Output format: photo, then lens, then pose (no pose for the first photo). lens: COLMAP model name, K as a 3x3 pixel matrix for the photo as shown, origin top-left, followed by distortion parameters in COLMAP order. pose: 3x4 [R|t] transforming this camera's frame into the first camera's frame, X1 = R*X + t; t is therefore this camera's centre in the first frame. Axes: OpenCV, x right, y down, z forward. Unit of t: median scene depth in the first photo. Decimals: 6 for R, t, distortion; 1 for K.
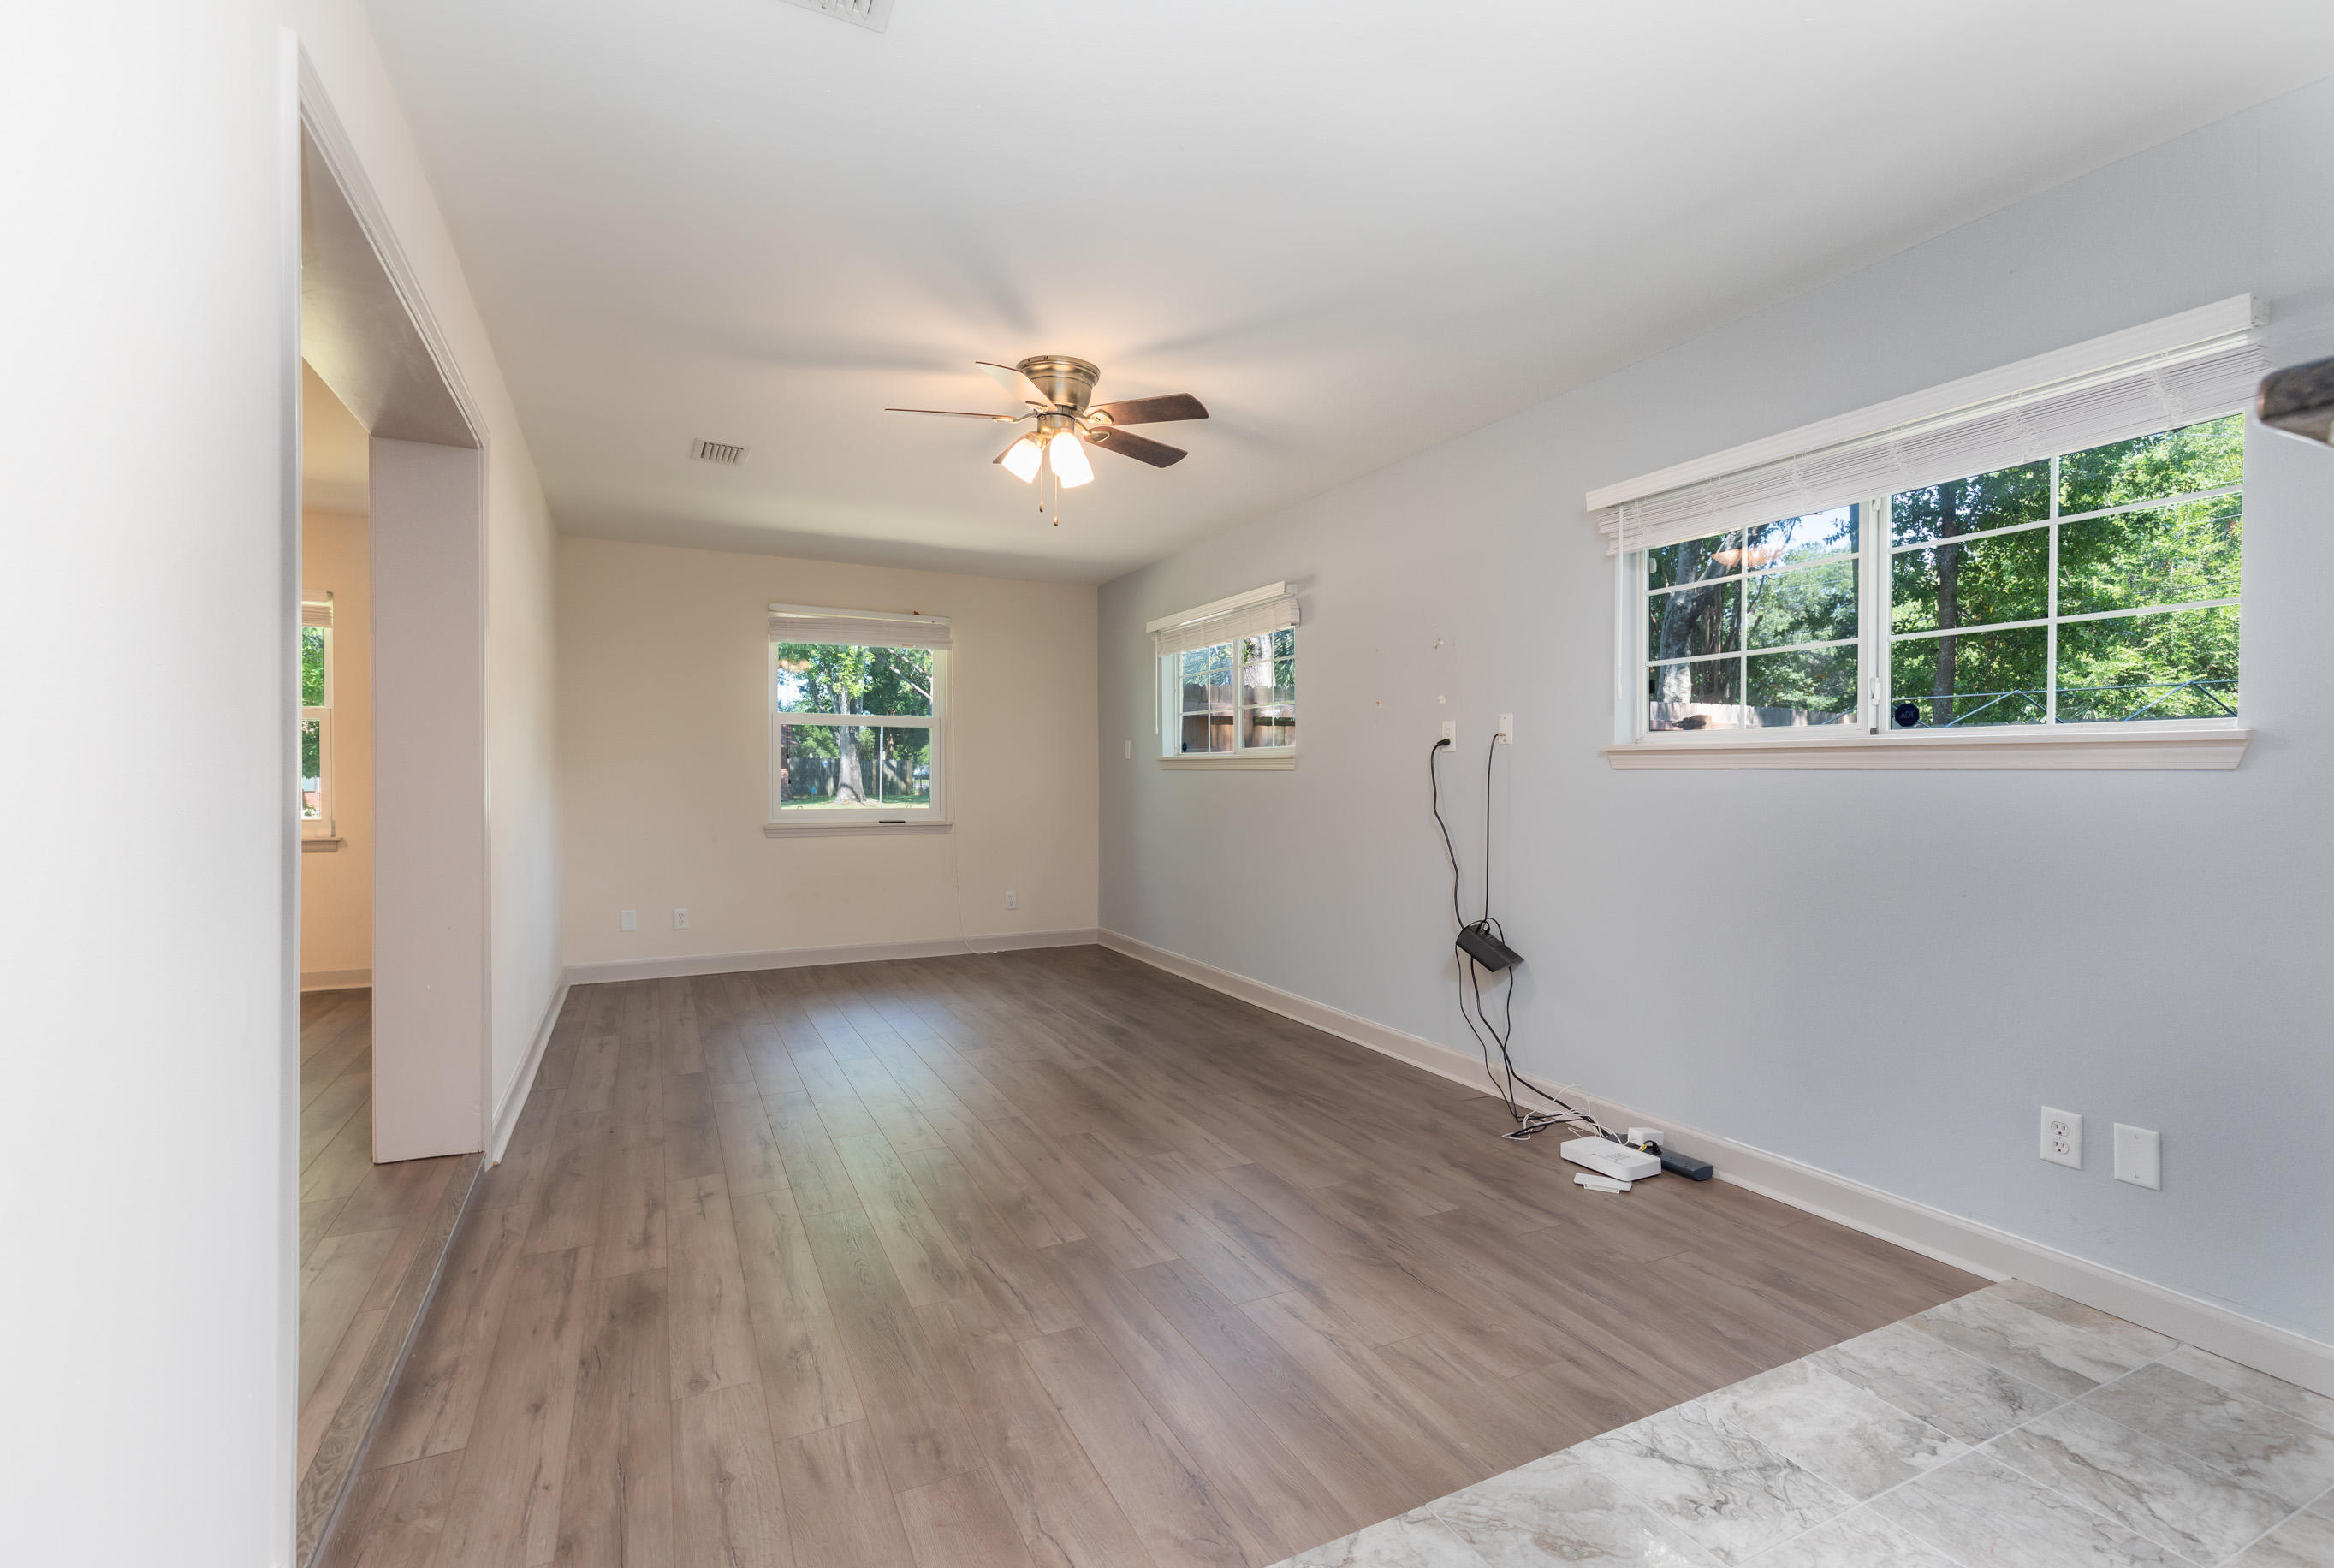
lens RADIAL K [[1062.0, 0, 1178.3], [0, 1062.0, 793.1], [0, 0, 1]] dist [0.009968, -0.001751]
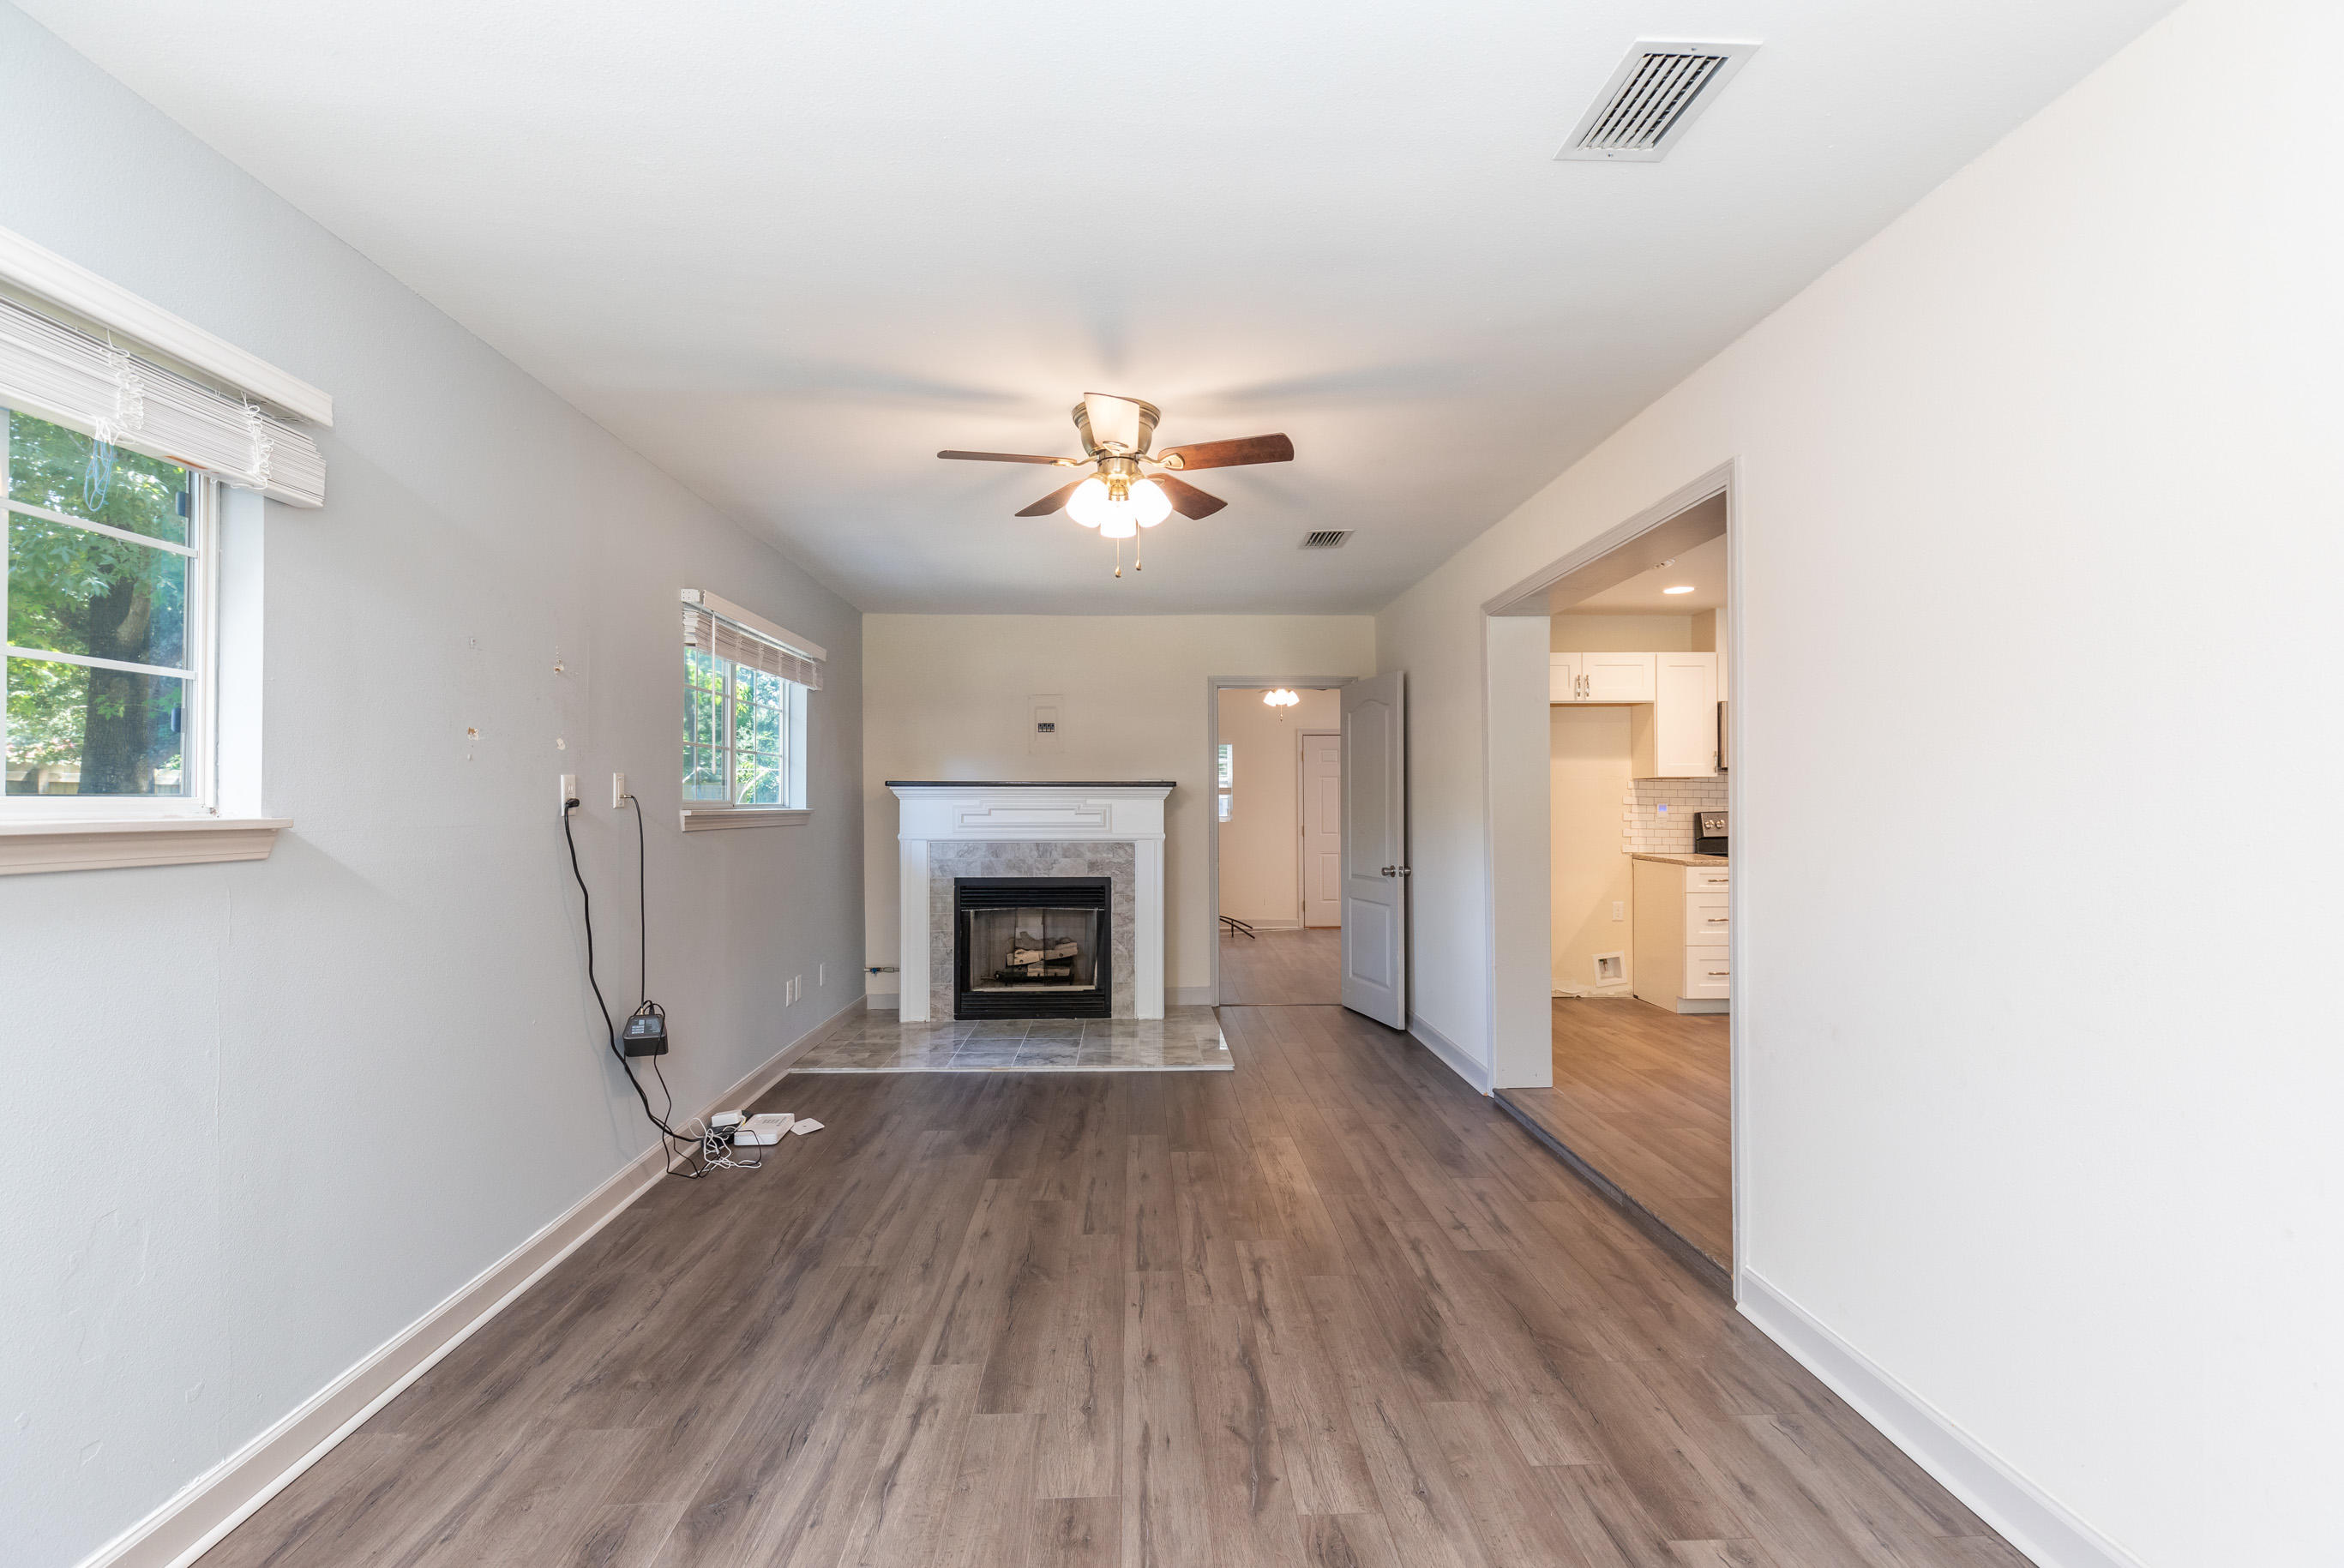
lens RADIAL K [[1066.5, 0, 1183.0], [0, 1066.5, 796.4], [0, 0, 1]] dist [0.009968, -0.001751]
pose [[-0.917394, 0.003571, 0.397963, -0.787327], [0.009358, 0.999877, 0.012598, -0.101680], [-0.397869, 0.015282, -0.917315, 2.674951]]
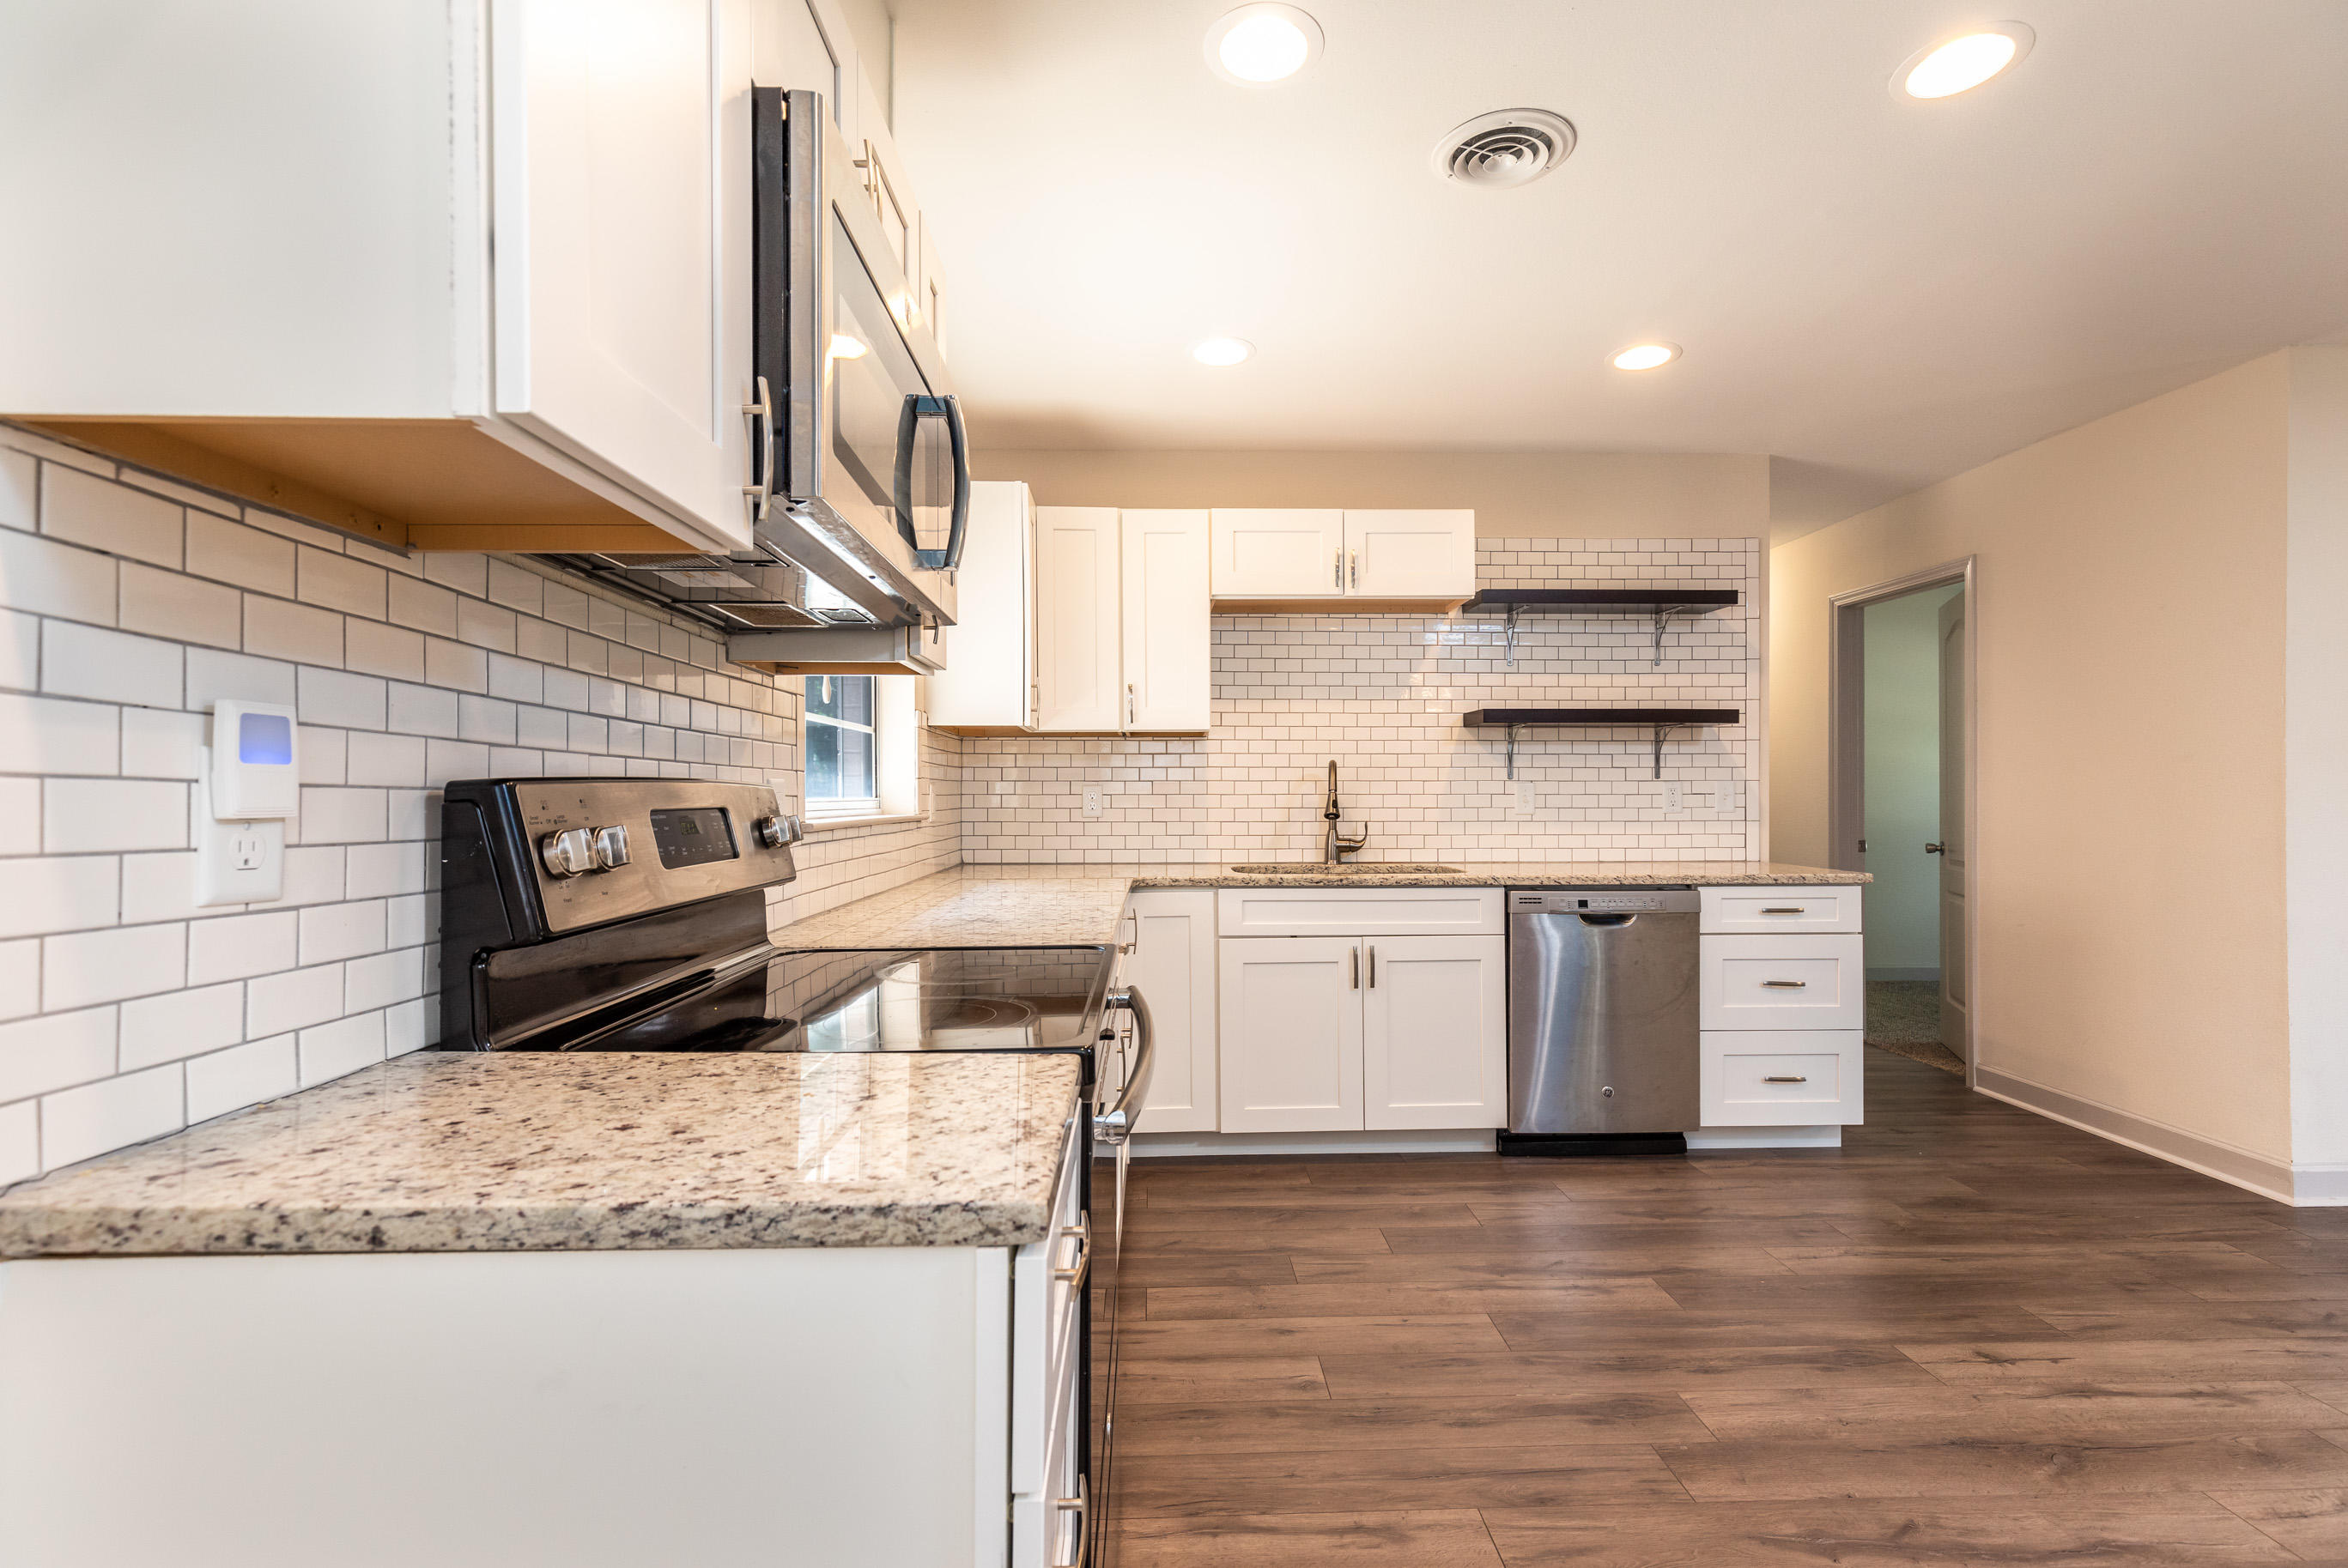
lens RADIAL K [[1068.2, 0, 1178.5], [0, 1068.2, 796.5], [0, 0, 1]] dist [0.009968, -0.001751]
pose [[-0.417599, 0.000391, -0.908631, -0.629950], [-0.016126, 0.999839, 0.007841, -0.011061], [0.908488, 0.017927, -0.417525, -0.066677]]
